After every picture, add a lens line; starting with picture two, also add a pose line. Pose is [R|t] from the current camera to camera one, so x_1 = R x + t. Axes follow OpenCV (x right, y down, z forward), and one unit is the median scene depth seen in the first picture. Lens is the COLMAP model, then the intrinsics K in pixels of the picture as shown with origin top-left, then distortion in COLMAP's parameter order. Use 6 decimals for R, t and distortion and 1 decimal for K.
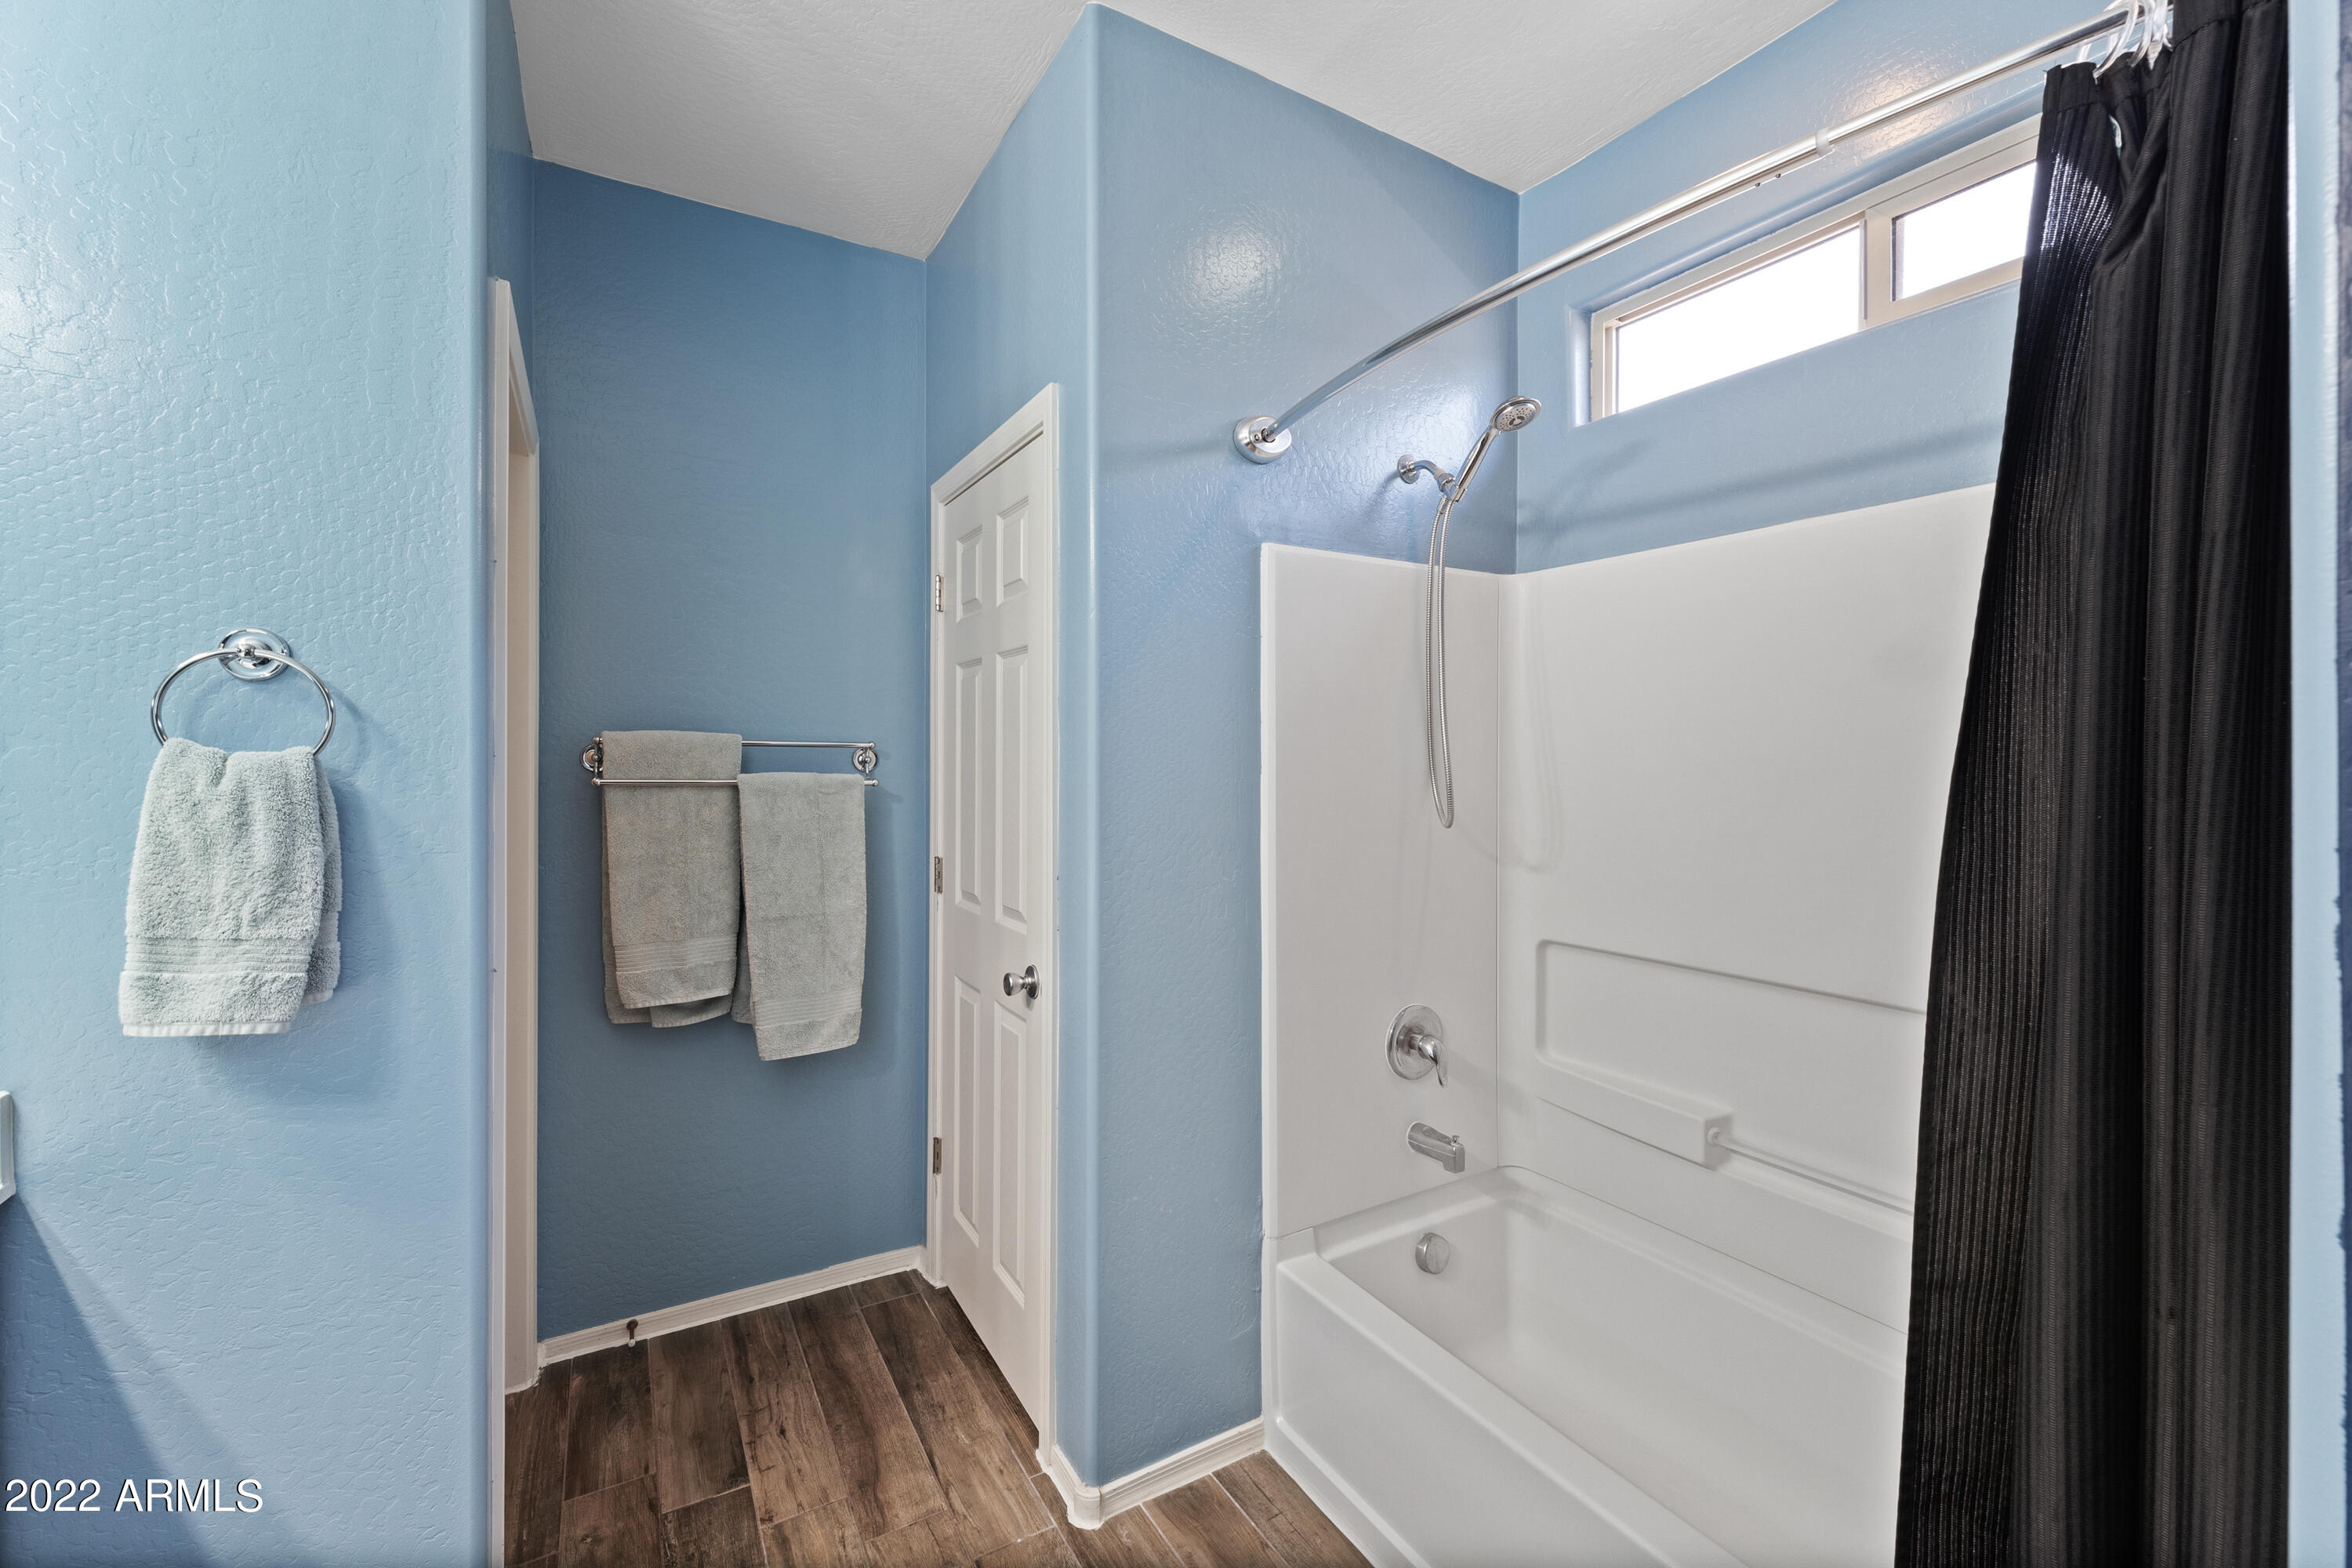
lens RADIAL K [[983.7, 0, 1223.4], [0, 983.7, 772.7], [0, 0, 1]] dist [0.000234, -0.000167]
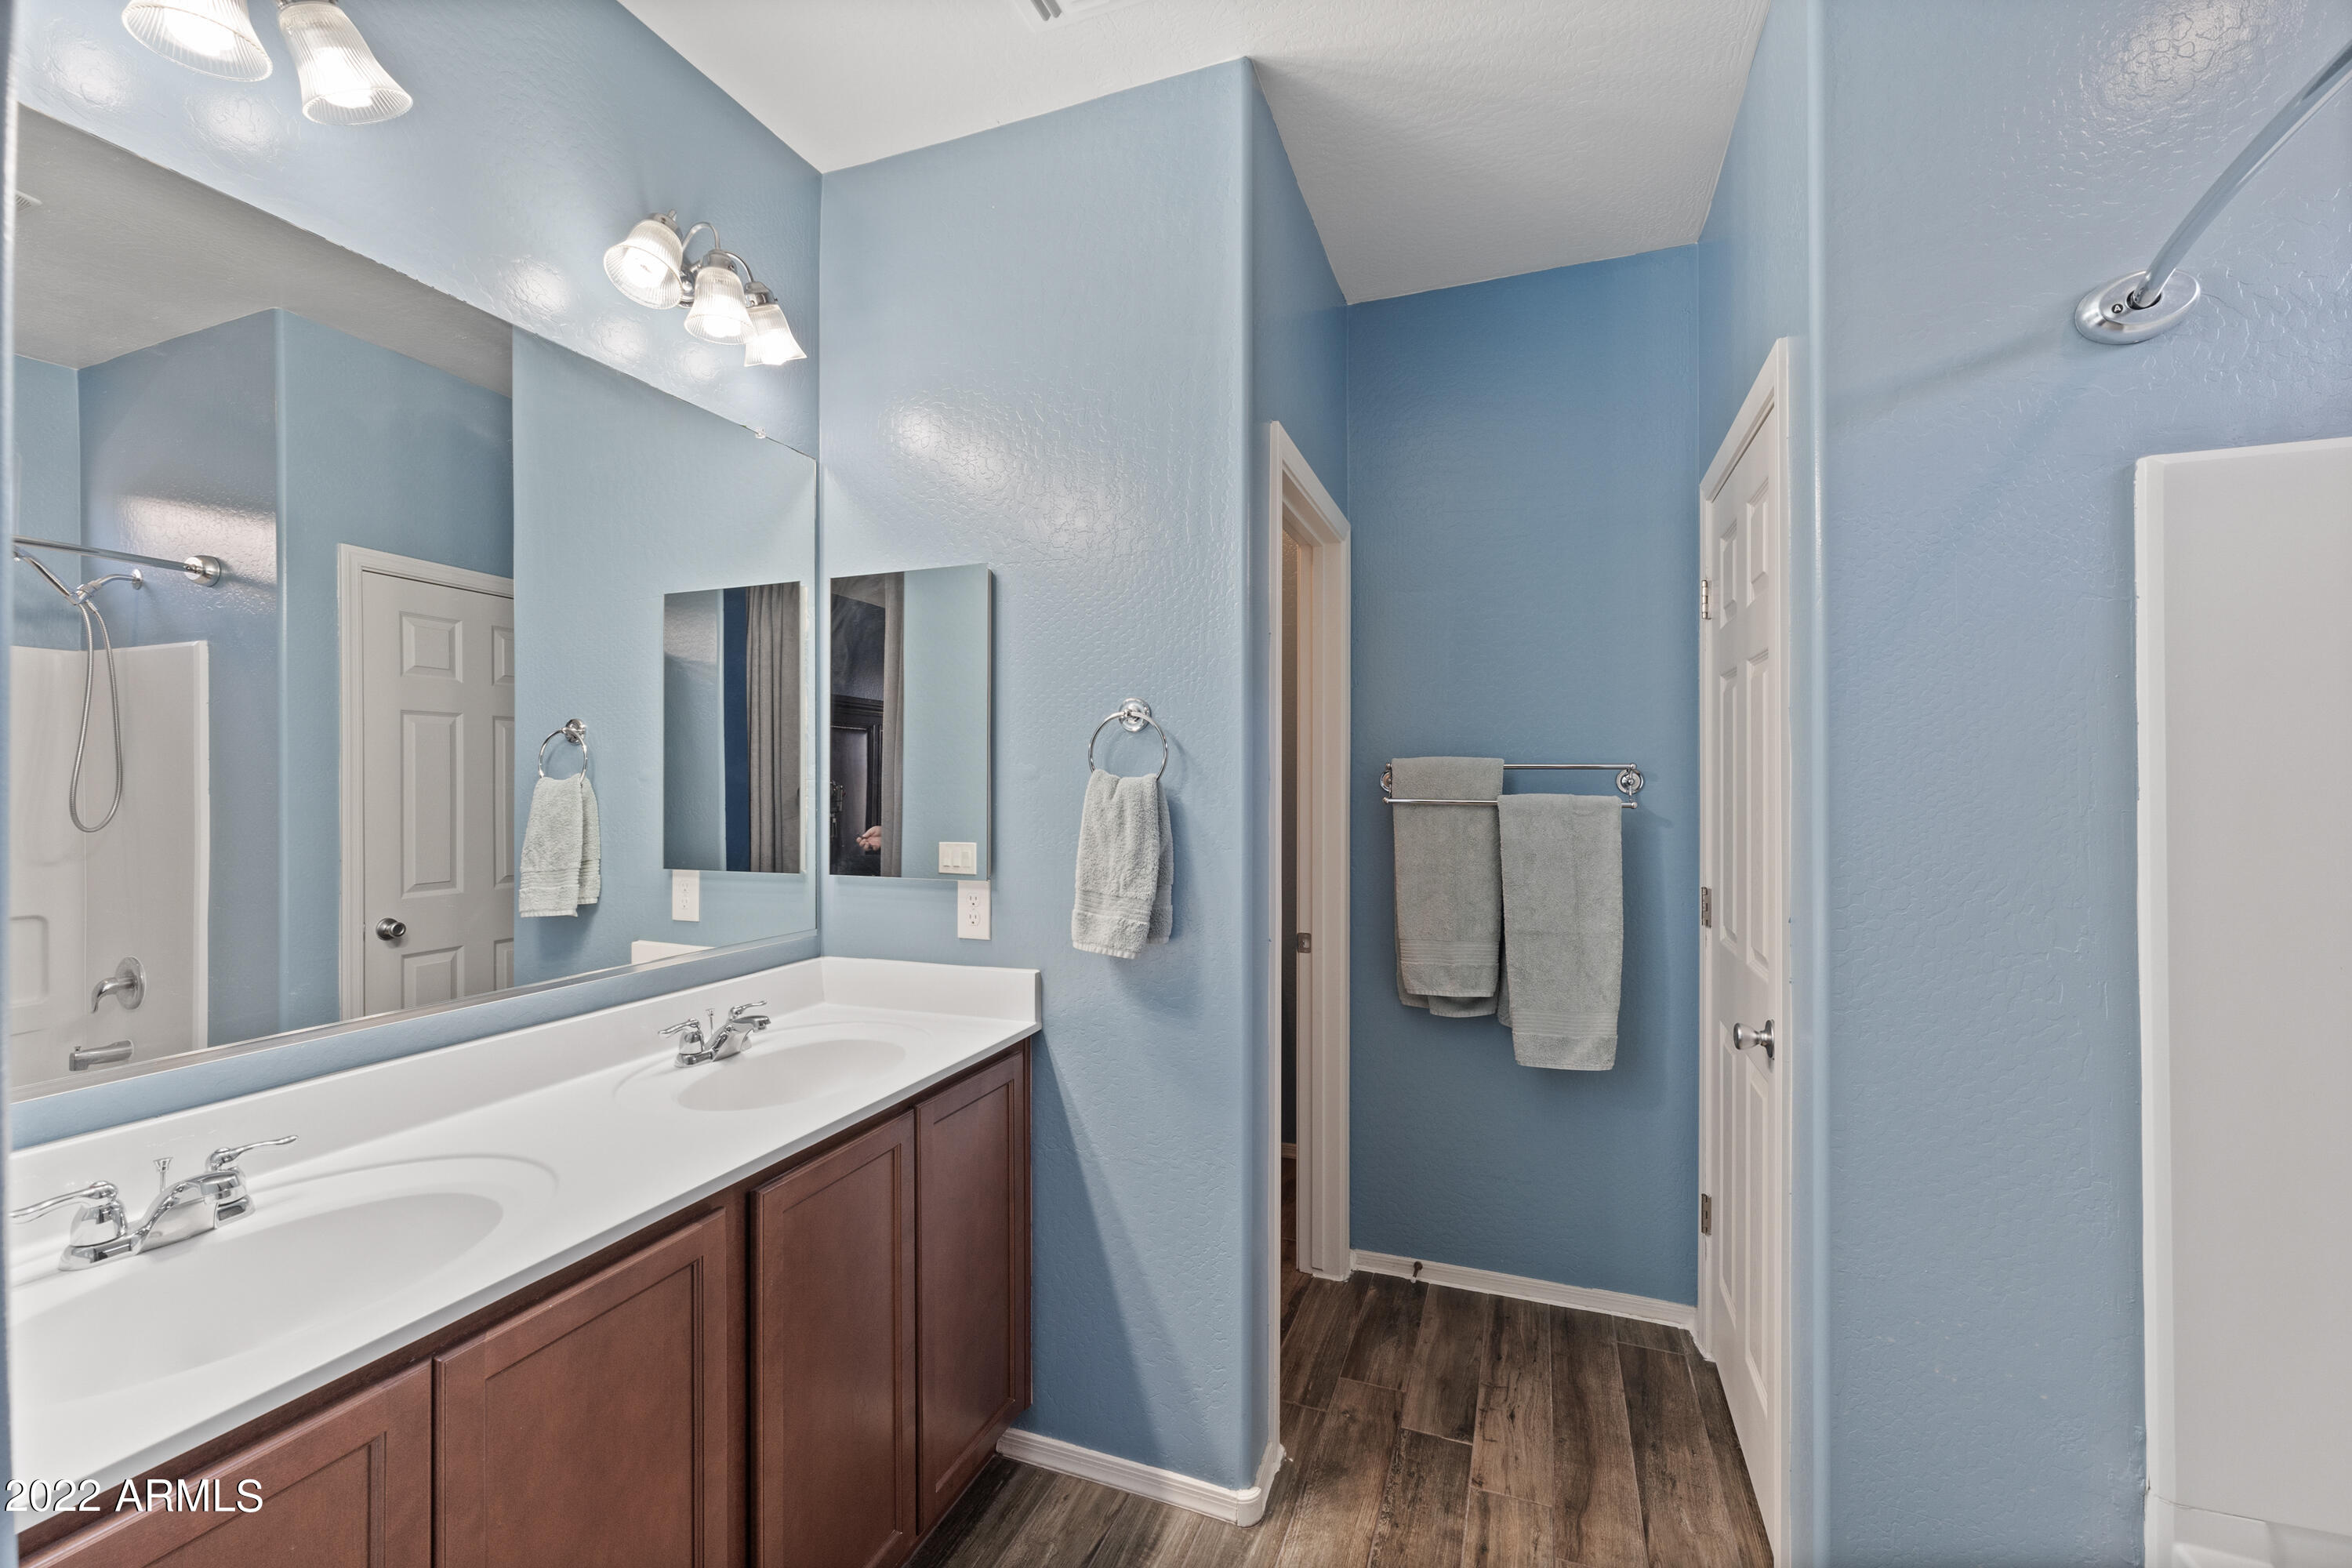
lens RADIAL K [[982.8, 0, 1163.5], [0, 982.8, 787.7], [0, 0, 1]] dist [-0.000489, -0.000385]
pose [[0.605150, 0.001786, -0.796110, 0.154305], [-0.007583, 0.999965, -0.003521, 0.000026], [0.796076, 0.008167, 0.605142, 0.052153]]
